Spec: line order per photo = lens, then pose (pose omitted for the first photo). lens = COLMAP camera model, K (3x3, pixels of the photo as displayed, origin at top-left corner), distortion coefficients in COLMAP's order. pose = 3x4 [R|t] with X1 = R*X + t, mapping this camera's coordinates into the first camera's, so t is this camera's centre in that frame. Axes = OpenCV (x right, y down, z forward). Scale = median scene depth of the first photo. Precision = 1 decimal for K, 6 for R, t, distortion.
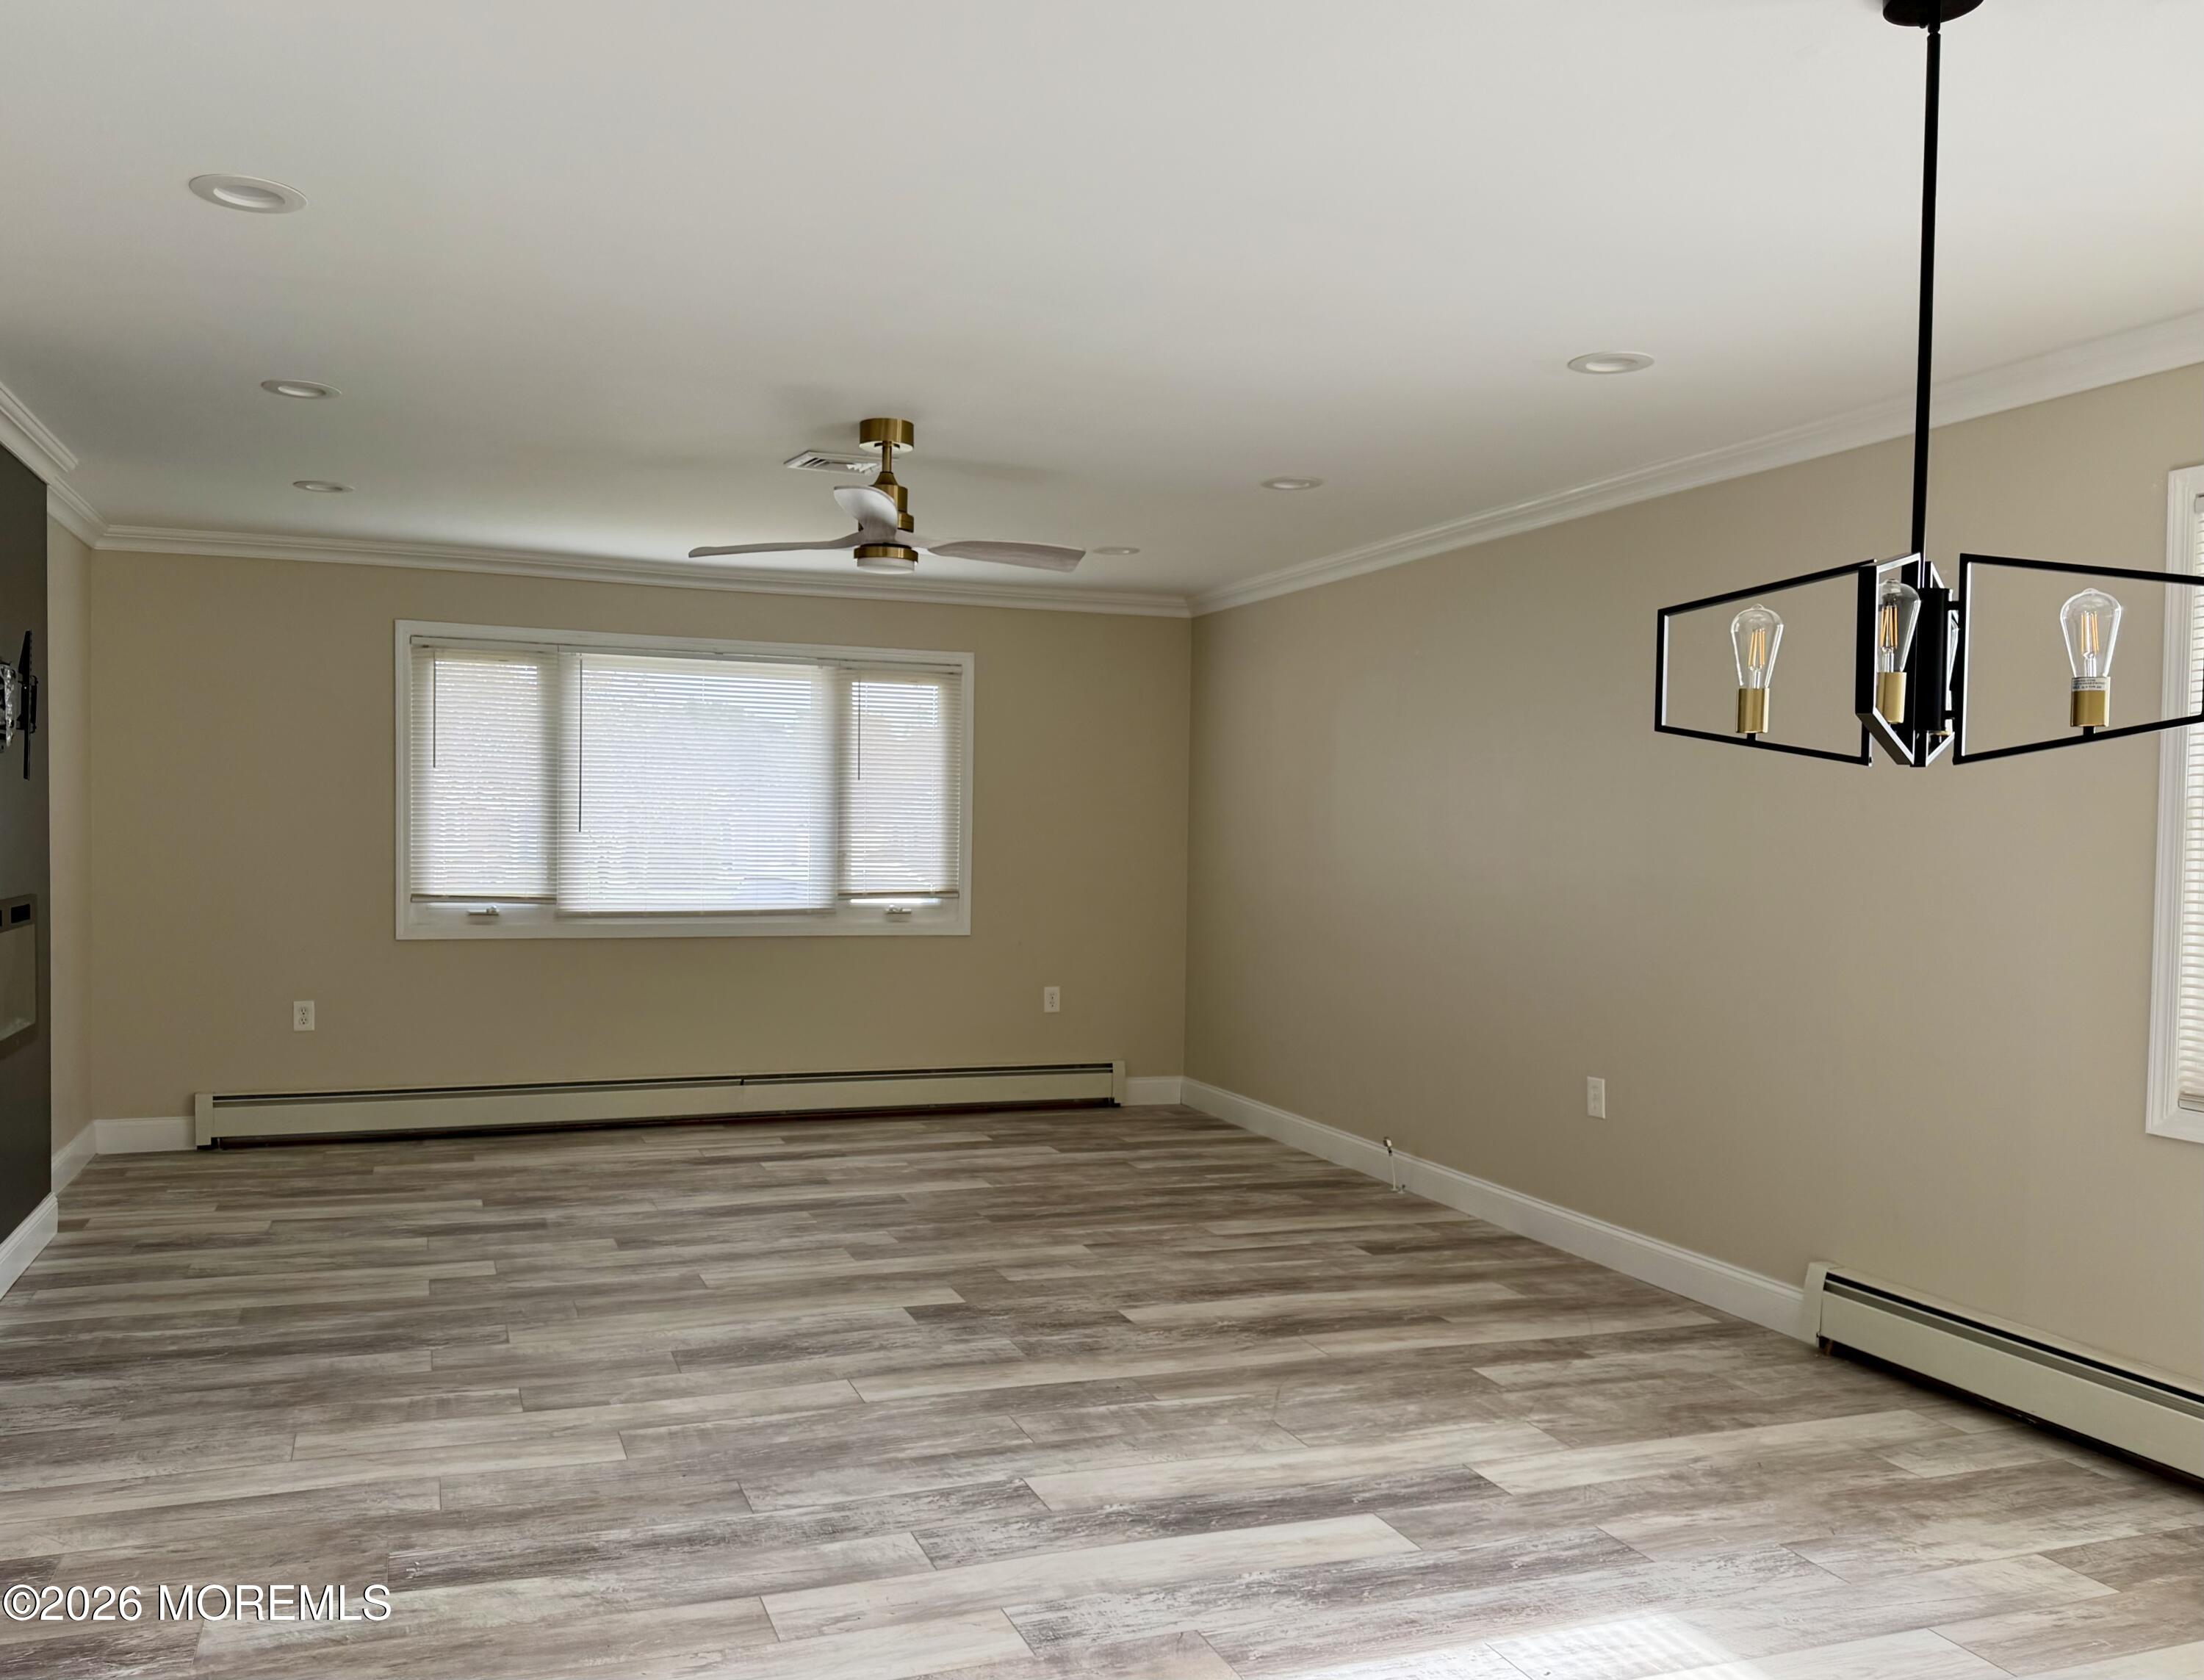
lens RADIAL K [[1721.1, 0, 1035.7], [0, 1721.1, 789.9], [0, 0, 1]] dist [0.086539, -0.100817]
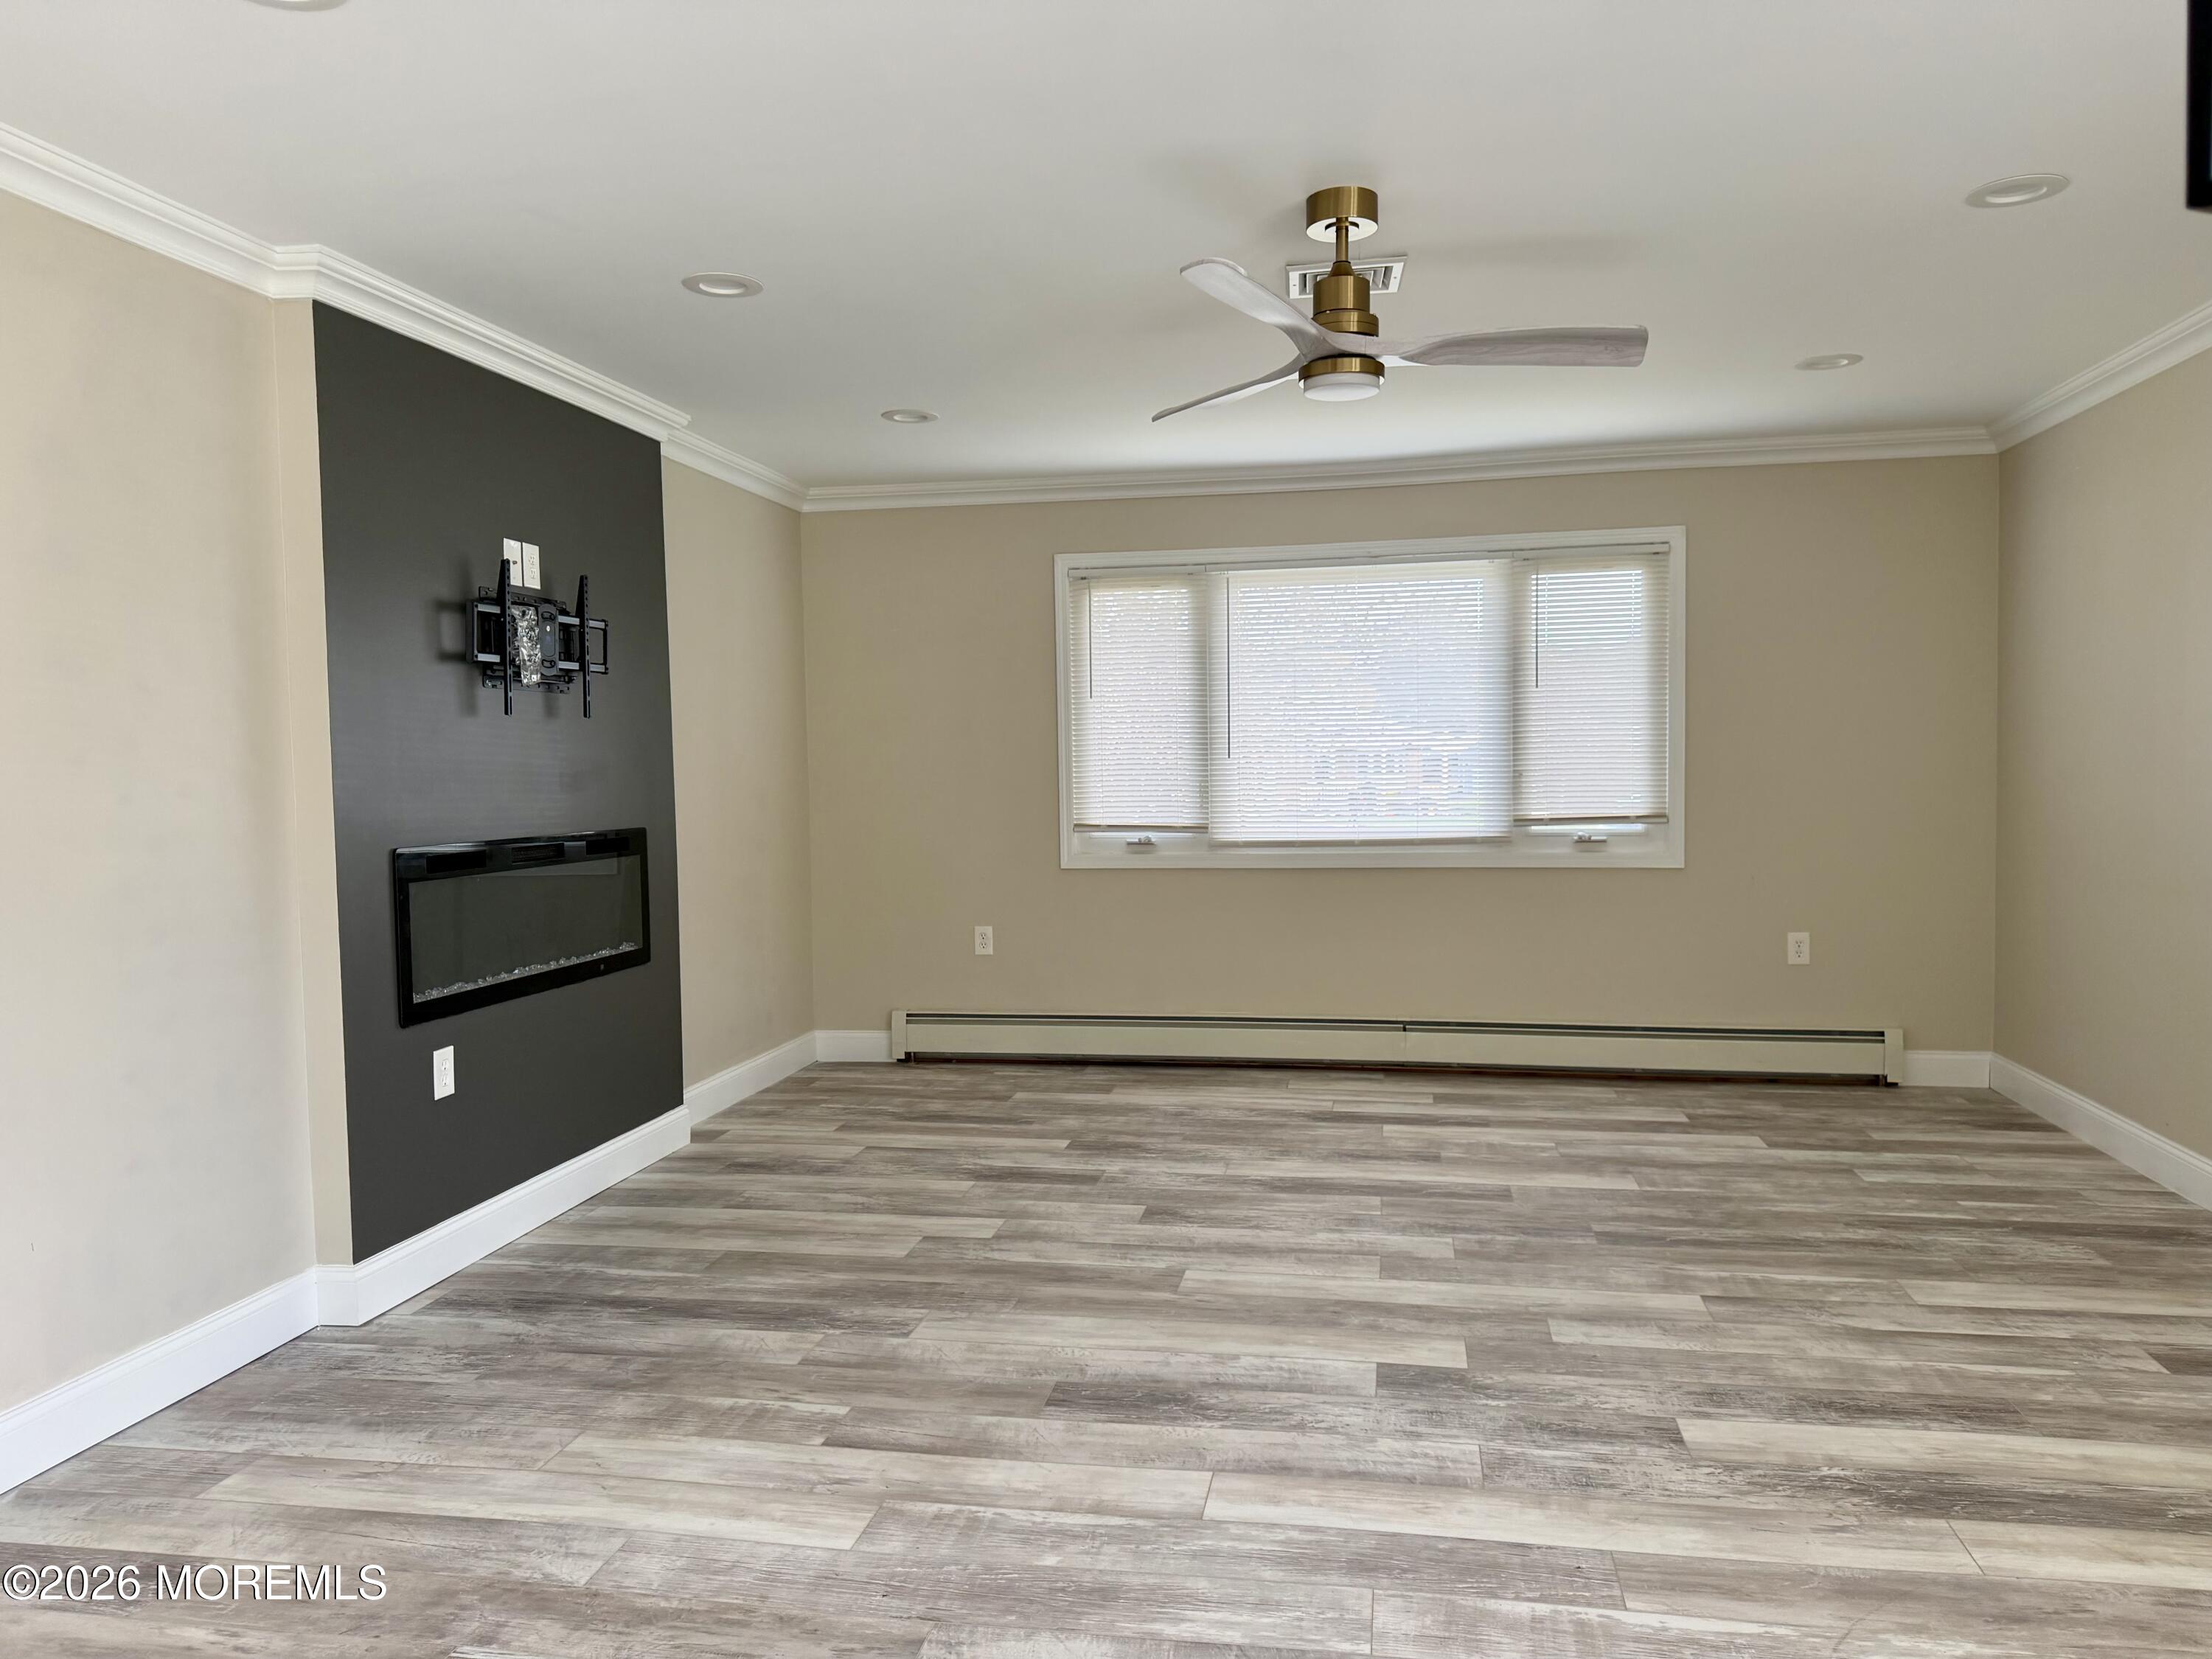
lens RADIAL K [[1565.1, 0, 1110.6], [0, 1565.1, 790.0], [0, 0, 1]] dist [0.046092, -0.052963]
pose [[0.868151, -0.020058, -0.495894, 0.172929], [0.039690, 0.998789, 0.029084, 0.024013], [0.494710, -0.044931, 0.867896, 0.363506]]
